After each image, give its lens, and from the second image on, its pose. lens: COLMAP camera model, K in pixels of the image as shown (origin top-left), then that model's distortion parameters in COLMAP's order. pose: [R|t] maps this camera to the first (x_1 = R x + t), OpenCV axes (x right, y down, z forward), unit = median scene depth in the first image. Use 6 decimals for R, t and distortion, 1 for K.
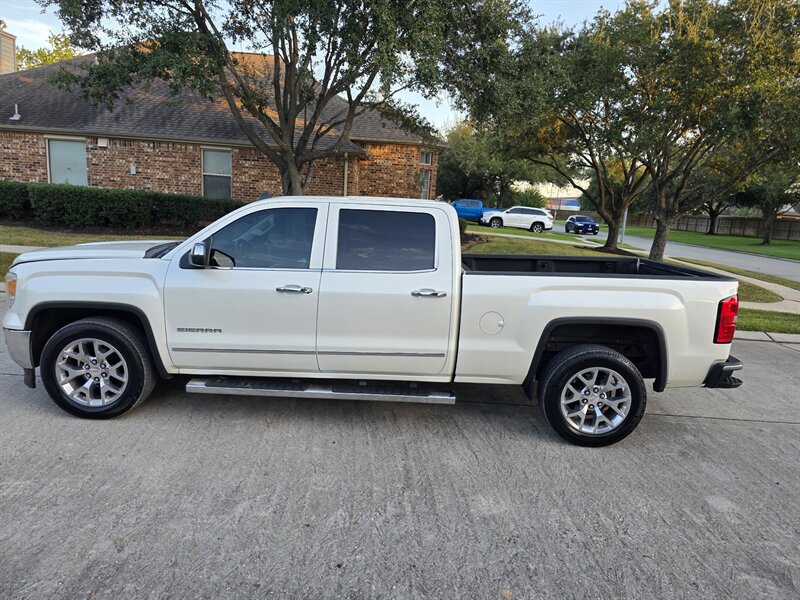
lens RADIAL K [[540.7, 0, 403.9], [0, 540.7, 306.0], [0, 0, 1]] dist [0.050049, -0.051306]
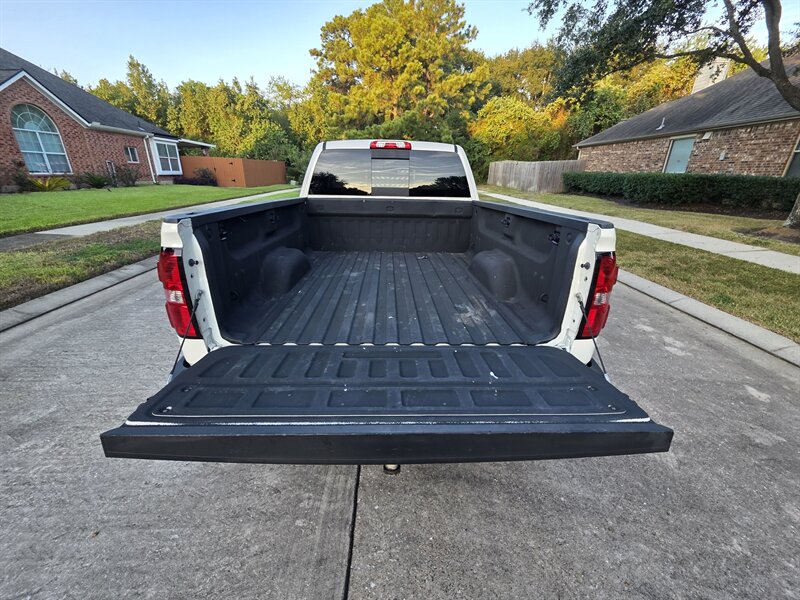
lens RADIAL K [[318.9, 0, 395.6], [0, 318.9, 300.3], [0, 0, 1]] dist [0.002429, -0.000573]
pose [[0.021501, 0.310517, -0.950325, 0.360805], [-0.197240, 0.933180, 0.300453, -0.042569], [0.980119, 0.180982, 0.081311, 0.474742]]
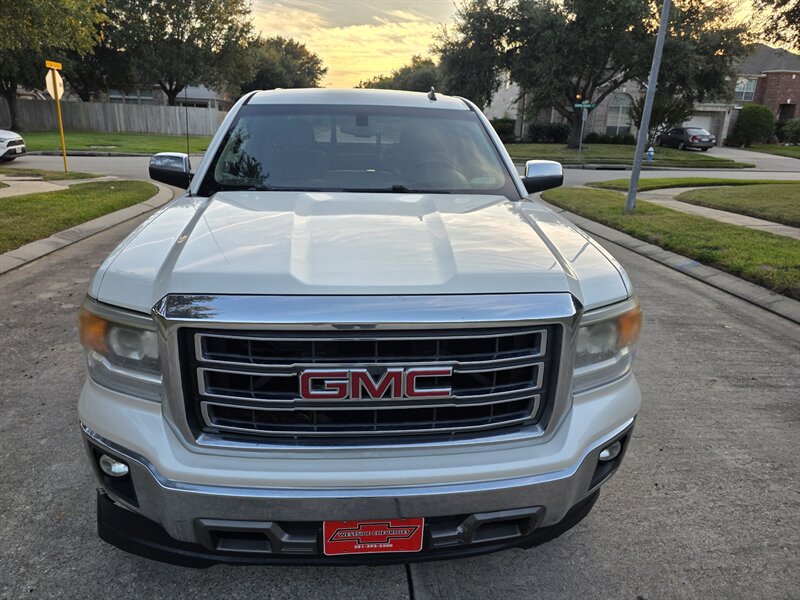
lens RADIAL K [[540.7, 0, 393.8], [0, 540.7, 289.3], [0, 0, 1]] dist [0.050049, -0.051306]
pose [[-0.080960, -0.349993, 0.933247, -0.437752], [0.152929, 0.920872, 0.358619, -0.098865], [-0.984915, 0.171754, -0.021030, 0.473228]]
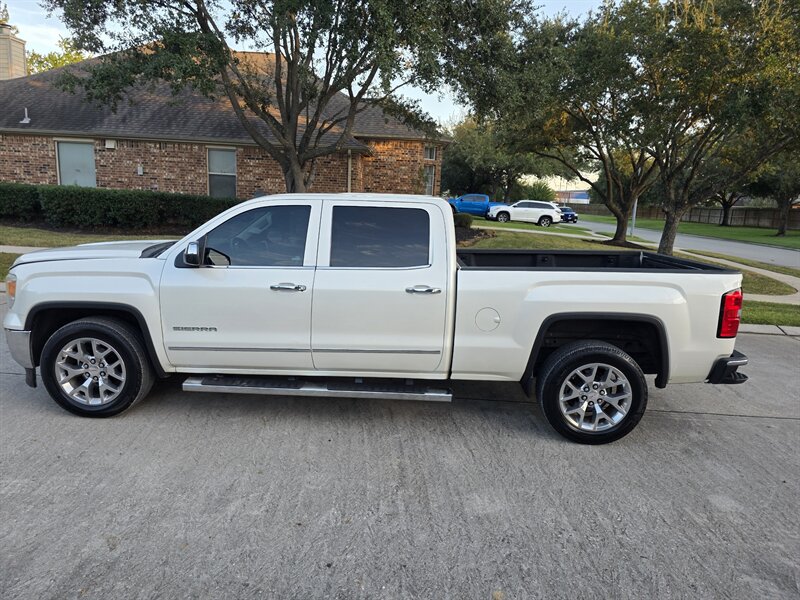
lens RADIAL K [[540.7, 0, 395.1], [0, 540.7, 304.1], [0, 0, 1]] dist [0.050049, -0.051306]
pose [[0.999440, -0.009832, -0.031981, 0.010082], [0.009948, 0.999944, 0.003468, -0.000445], [0.031945, -0.003785, 0.999482, 0.003377]]
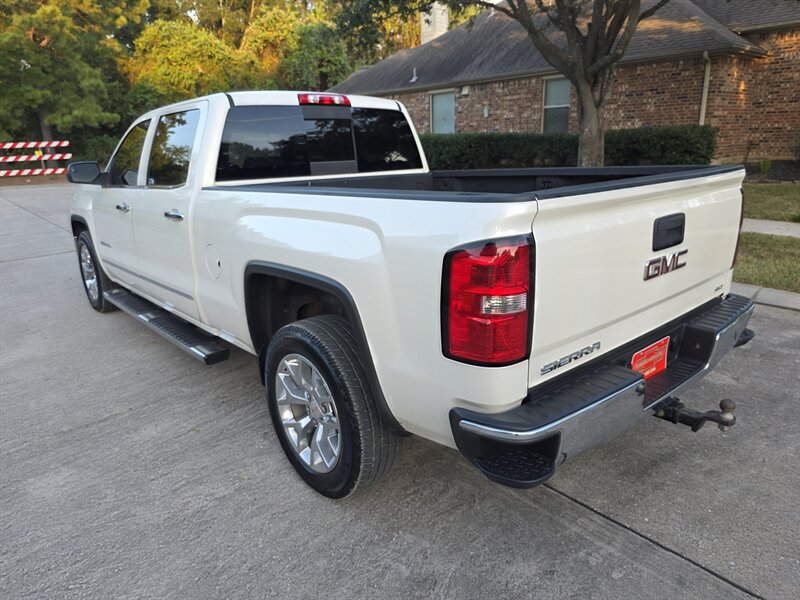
lens RADIAL K [[540.7, 0, 393.4], [0, 540.7, 299.8], [0, 0, 1]] dist [0.050049, -0.051306]
pose [[0.644336, 0.136345, -0.752490, 0.333230], [-0.073059, 0.990452, 0.116903, -0.007242], [0.761245, -0.020349, 0.648145, 0.282936]]
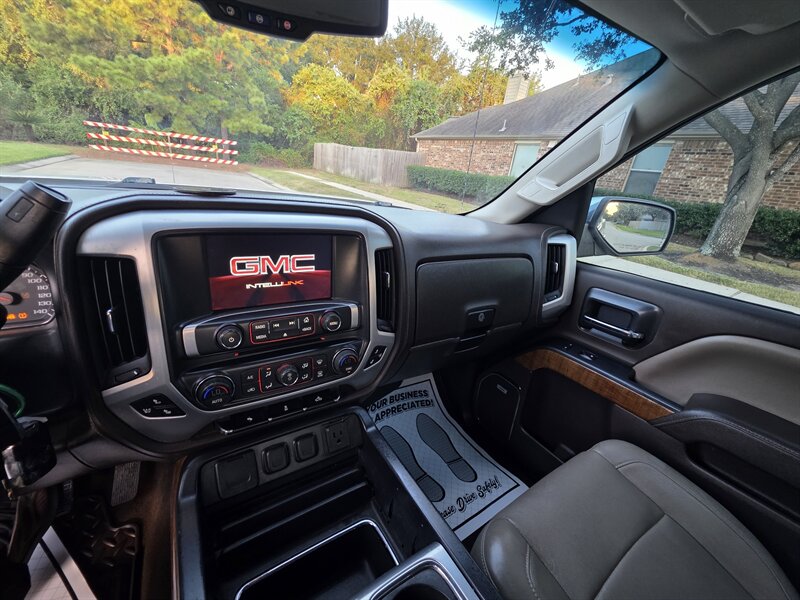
lens RADIAL K [[318.9, 0, 396.5], [0, 318.9, 301.3], [0, 0, 1]] dist [0.002429, -0.000573]
pose [[0.544135, 0.321032, -0.775149, -0.093217], [-0.238770, 0.944948, 0.223744, -0.055831], [0.804304, 0.063335, 0.590832, 0.458240]]
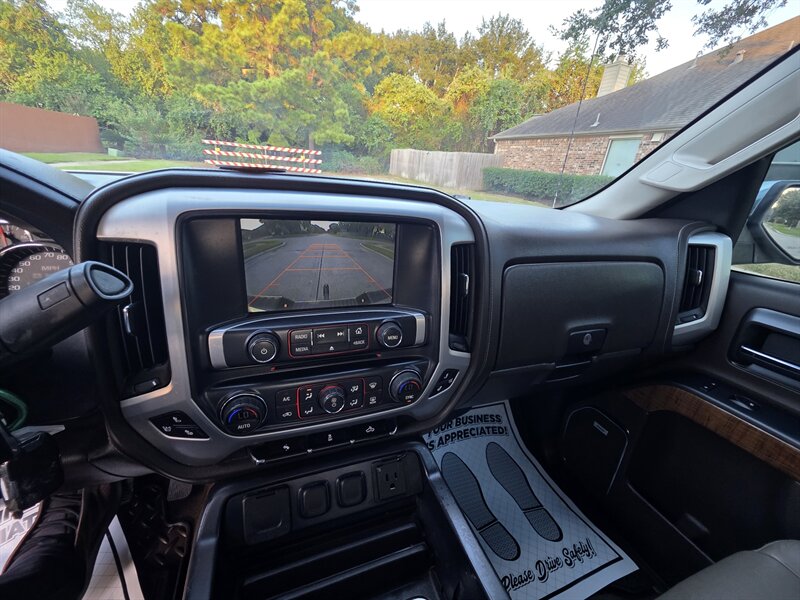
lens RADIAL K [[318.9, 0, 397.5], [0, 318.9, 301.8], [0, 0, 1]] dist [0.002429, -0.000573]
pose [[0.354970, 0.335522, -0.872594, -0.103081], [-0.238902, 0.934943, 0.262311, -0.053459], [0.903837, 0.115352, 0.412034, 0.463728]]
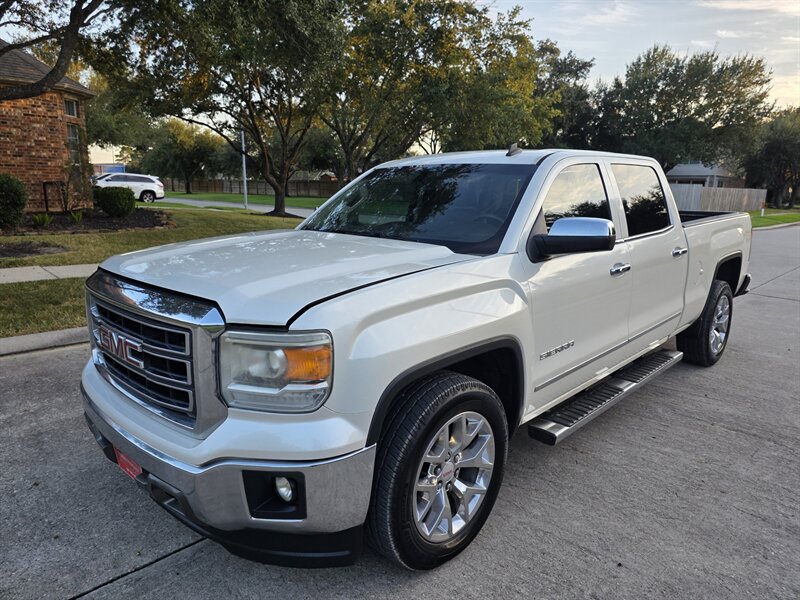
lens RADIAL K [[540.7, 0, 409.8], [0, 540.7, 306.3], [0, 0, 1]] dist [0.050049, -0.051306]
pose [[0.689397, -0.195529, 0.697496, -0.374667], [0.153988, 0.980432, 0.122644, -0.046198], [-0.707827, 0.022856, 0.706016, 0.256802]]
